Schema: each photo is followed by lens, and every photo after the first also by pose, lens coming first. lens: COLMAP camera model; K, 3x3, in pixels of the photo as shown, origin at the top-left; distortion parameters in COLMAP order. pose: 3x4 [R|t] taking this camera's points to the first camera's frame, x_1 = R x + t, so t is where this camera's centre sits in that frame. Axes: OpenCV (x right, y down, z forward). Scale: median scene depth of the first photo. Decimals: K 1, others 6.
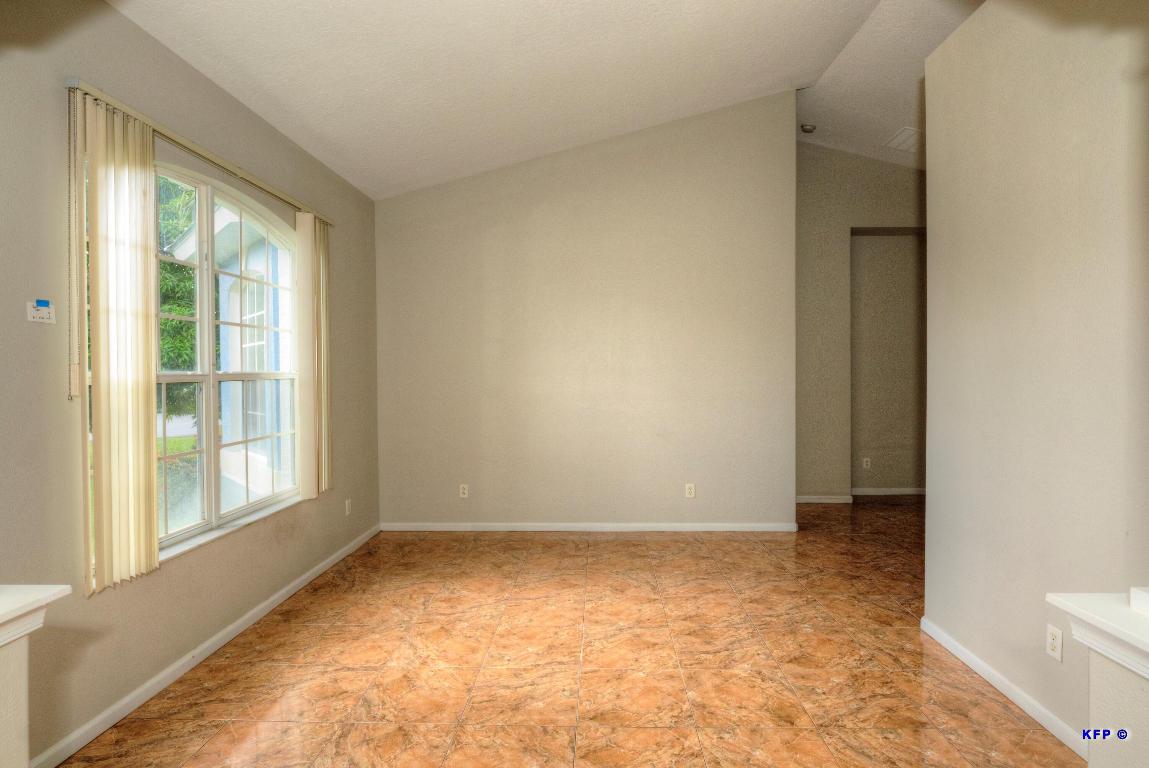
lens RADIAL K [[602.5, 0, 573.7], [0, 602.5, 382.8], [0, 0, 1]] dist [-0.028006, 0.004546]
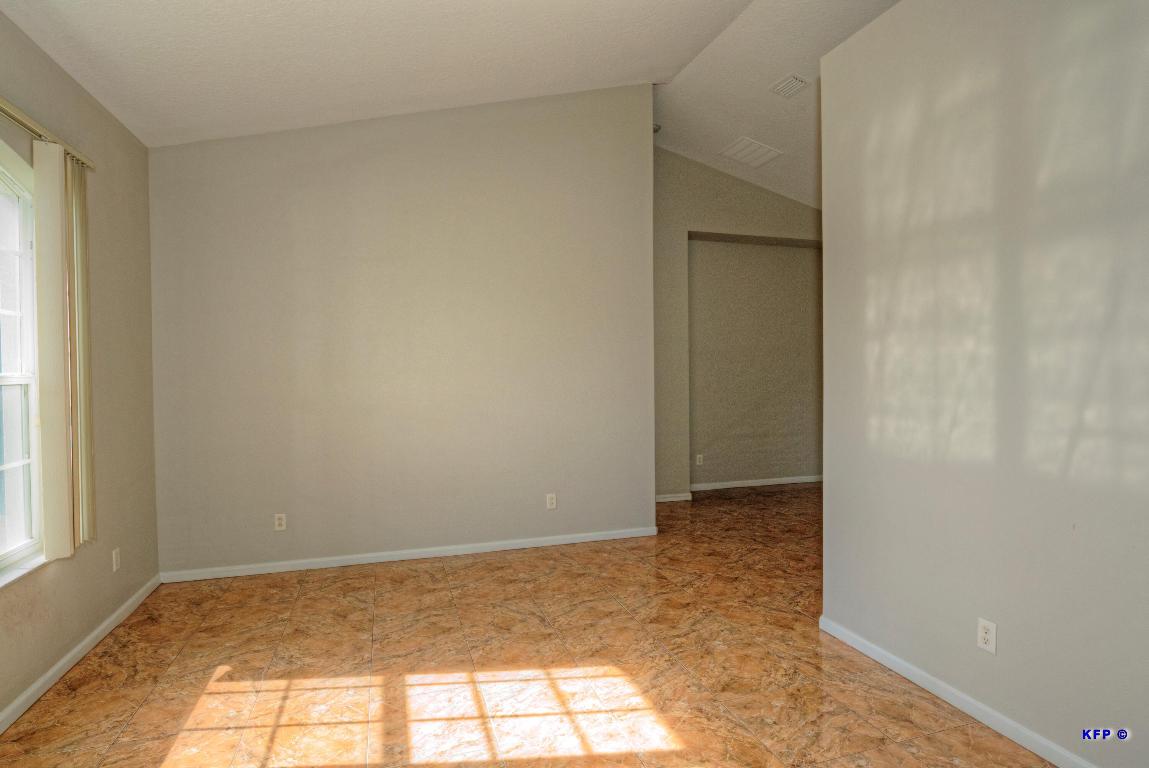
lens RADIAL K [[602.5, 0, 575.4], [0, 602.5, 382.3], [0, 0, 1]] dist [-0.028006, 0.004546]
pose [[0.939986, -0.009644, 0.341077, -0.111547], [0.010353, 0.999946, -0.000259, -0.003048], [-0.341056, 0.003774, 0.940035, 0.154676]]
